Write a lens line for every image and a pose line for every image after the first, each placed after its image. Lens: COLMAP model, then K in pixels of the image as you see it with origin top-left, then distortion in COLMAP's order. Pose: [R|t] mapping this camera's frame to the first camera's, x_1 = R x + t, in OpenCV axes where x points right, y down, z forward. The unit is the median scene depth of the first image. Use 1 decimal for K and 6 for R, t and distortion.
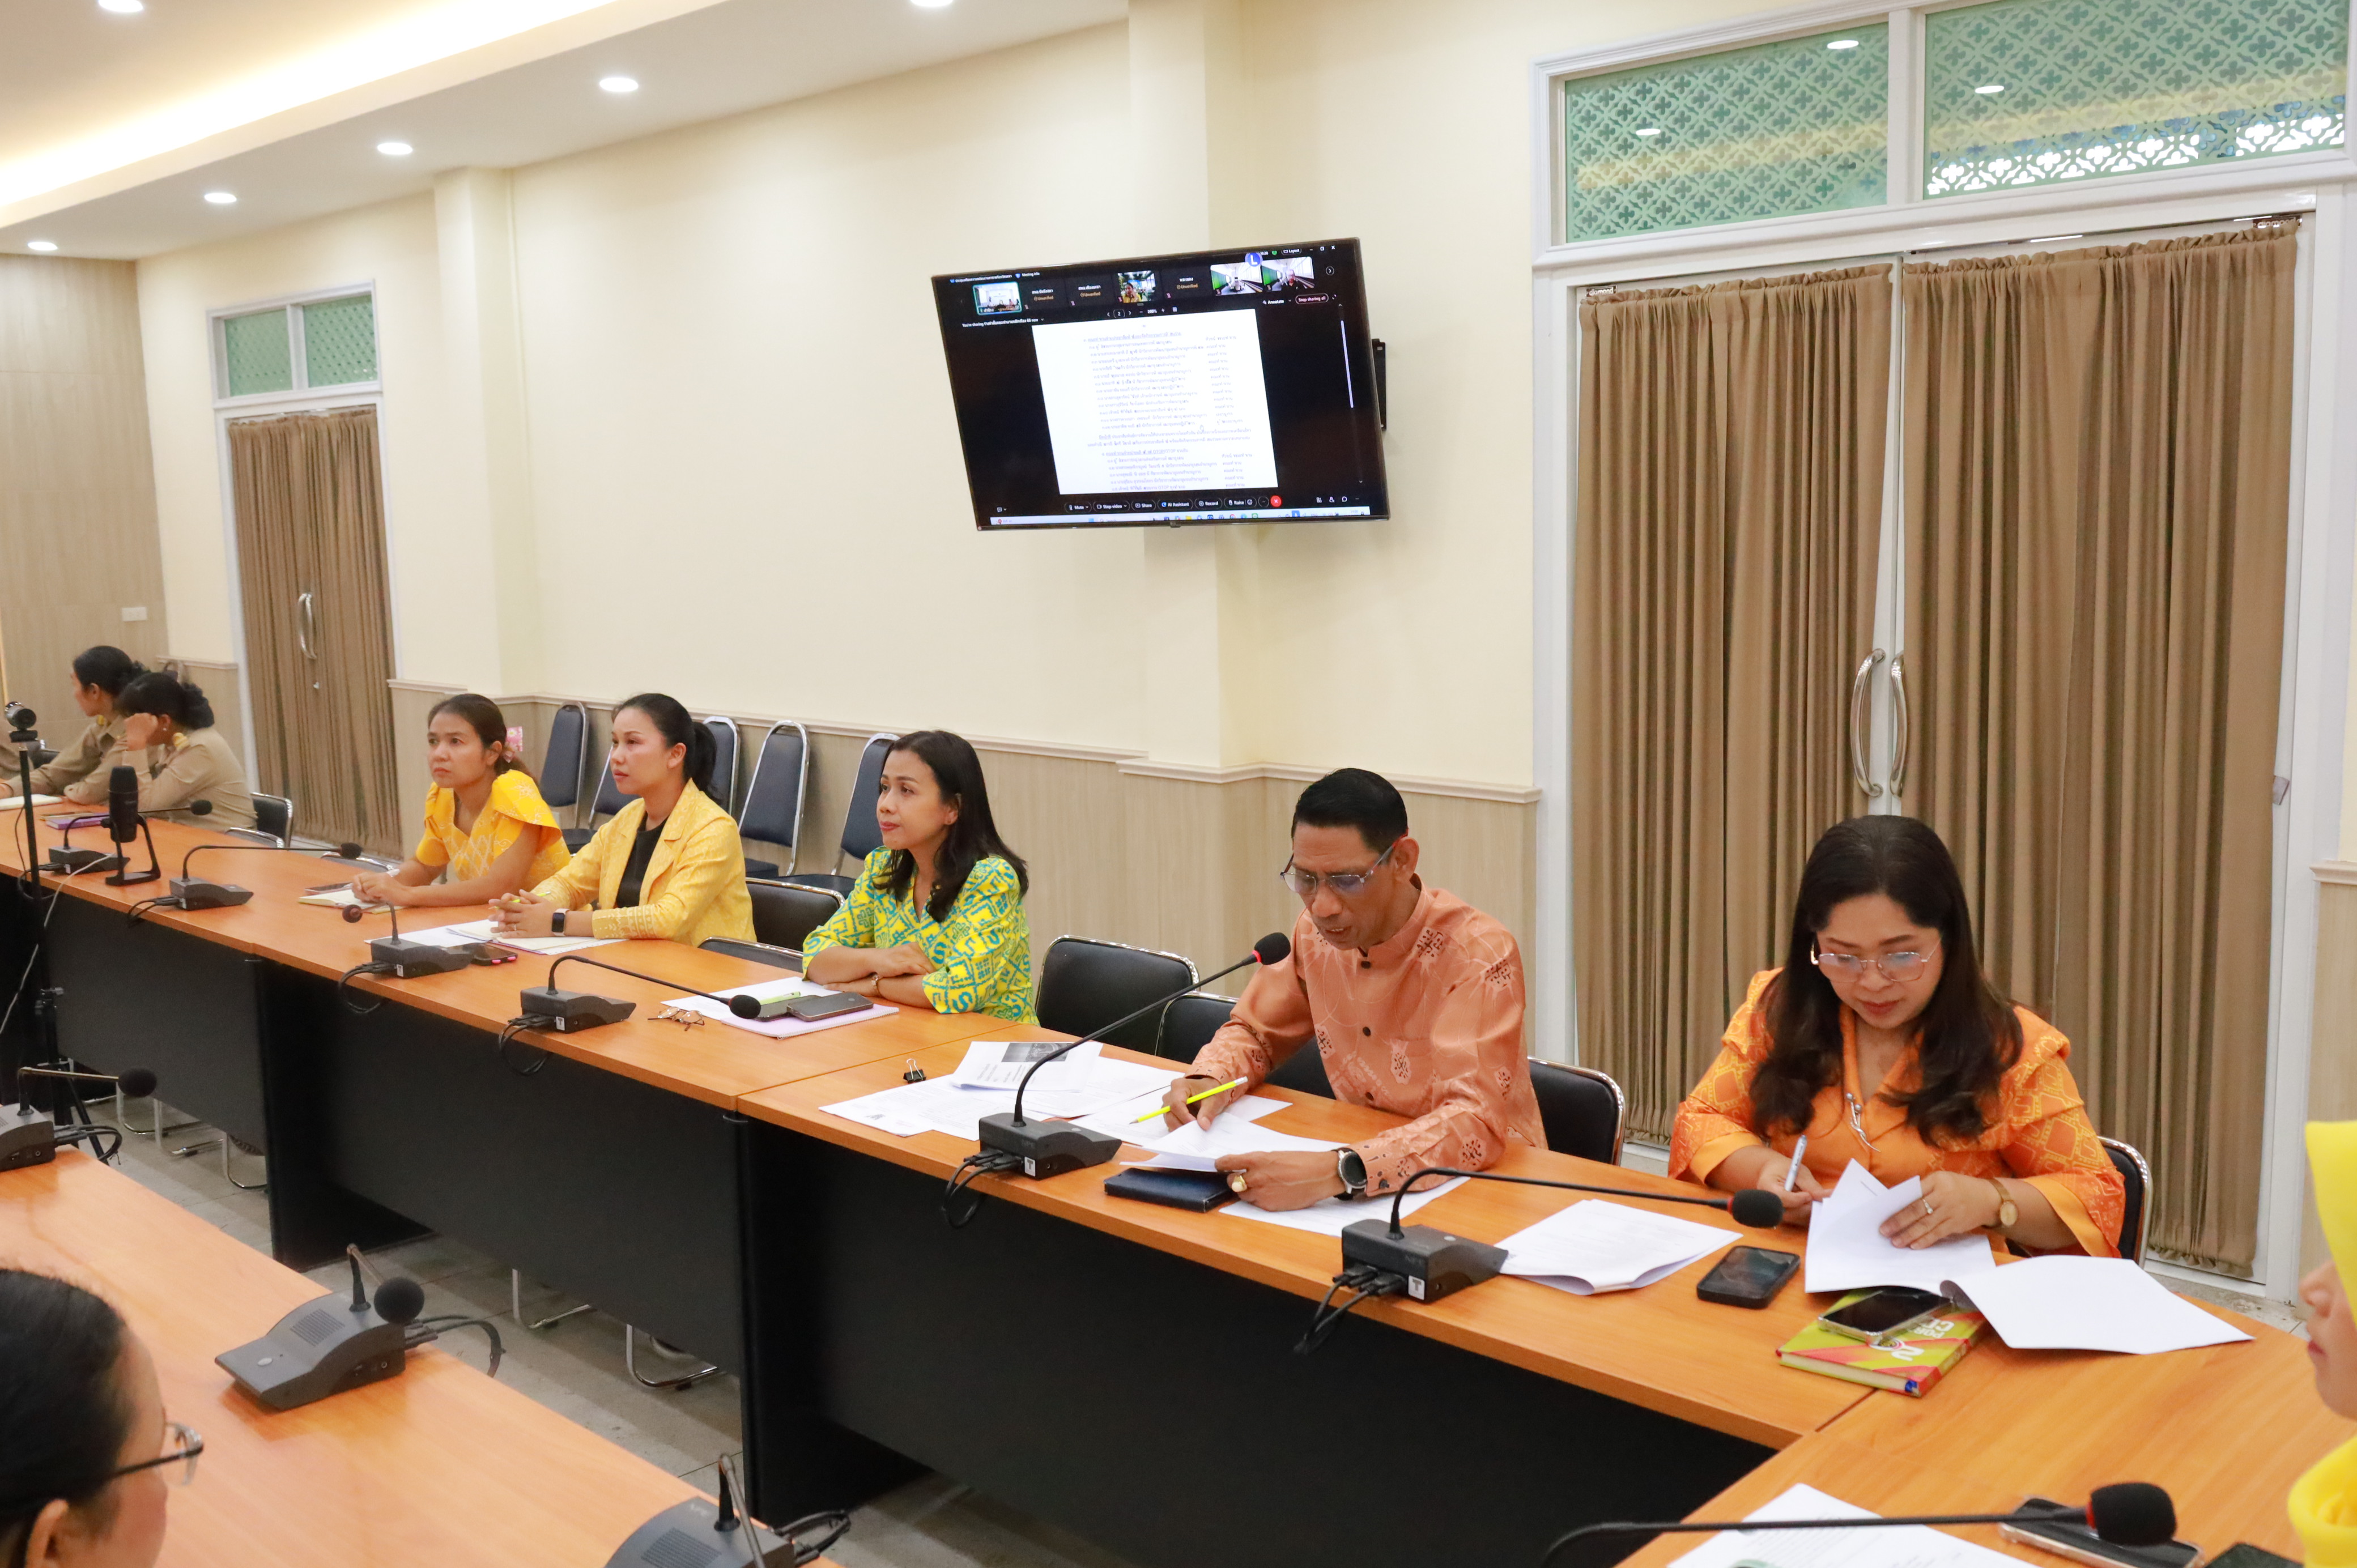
lens RADIAL K [[2207.5, 0, 1241.3], [0, 2207.5, 781.7], [0, 0, 1]] dist [-0.019709, 0.007101]
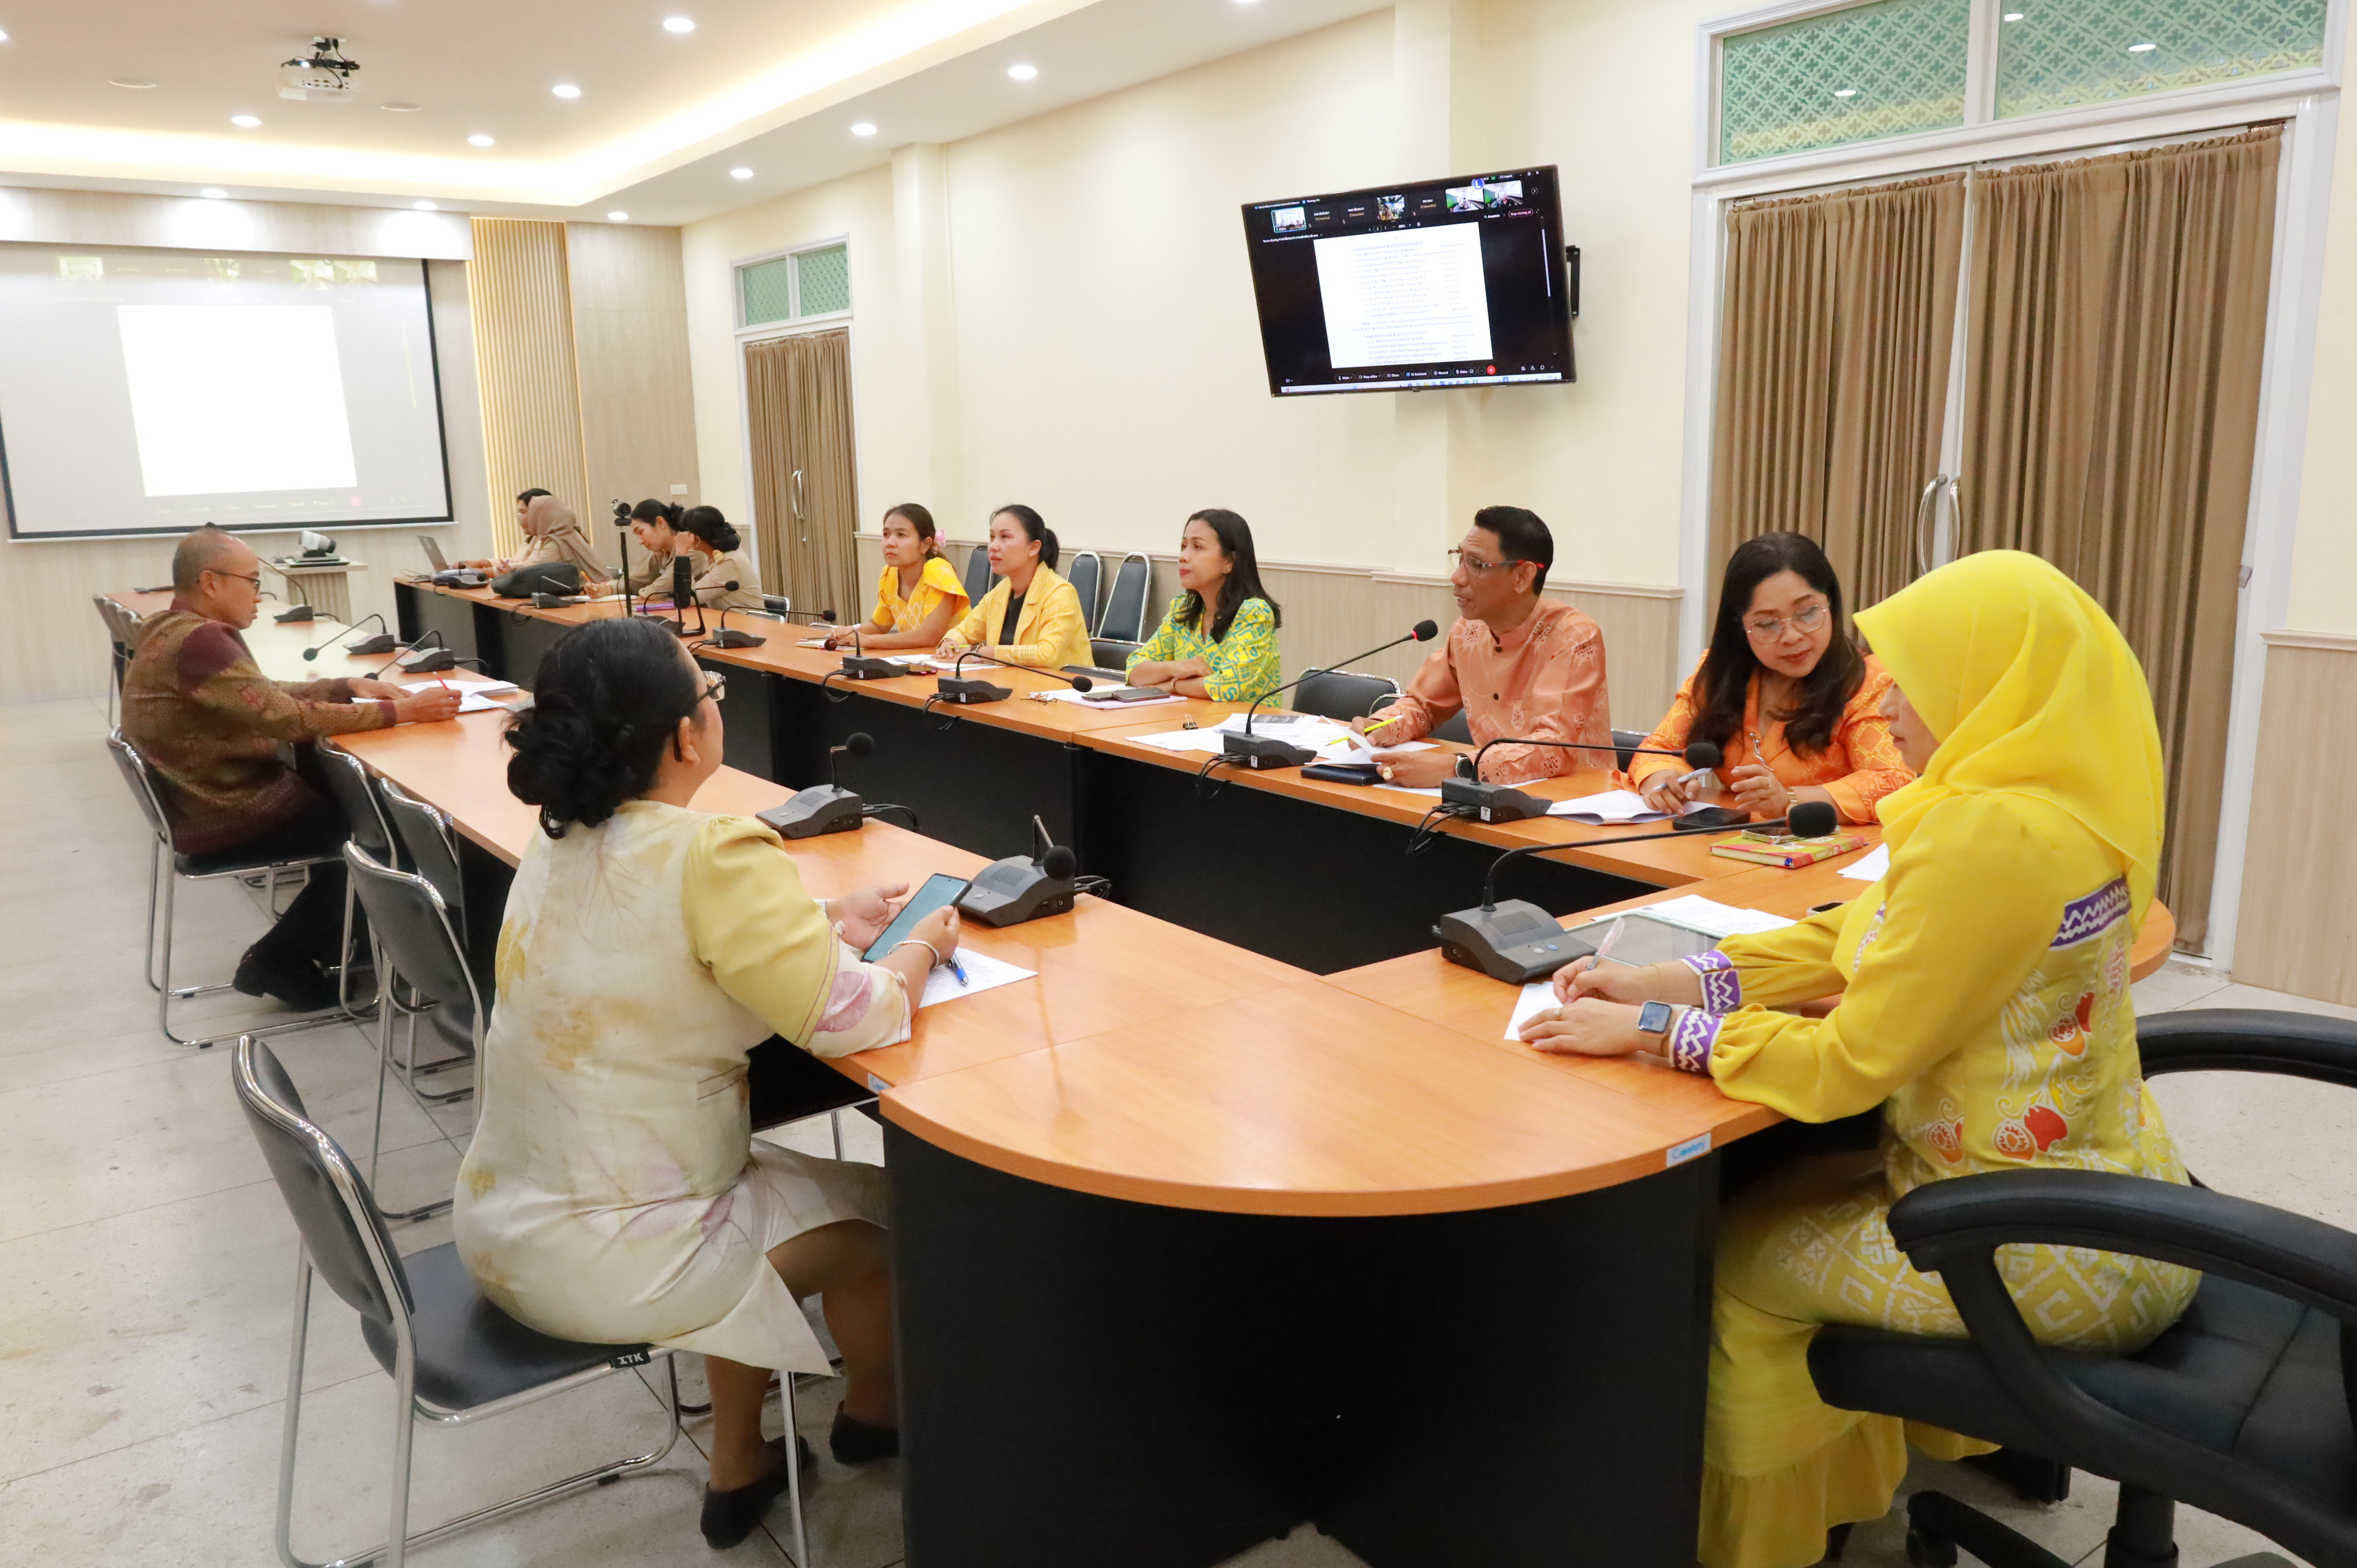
lens RADIAL K [[1769.9, 0, 1178.5], [0, 1769.9, 784.0], [0, 0, 1]] dist [-0.030929, 0.002527]
pose [[0.982083, 0.039105, -0.184345, 0.039559], [-0.025373, 0.996764, 0.076269, 0.049114], [0.186731, -0.070225, 0.979898, -0.104538]]
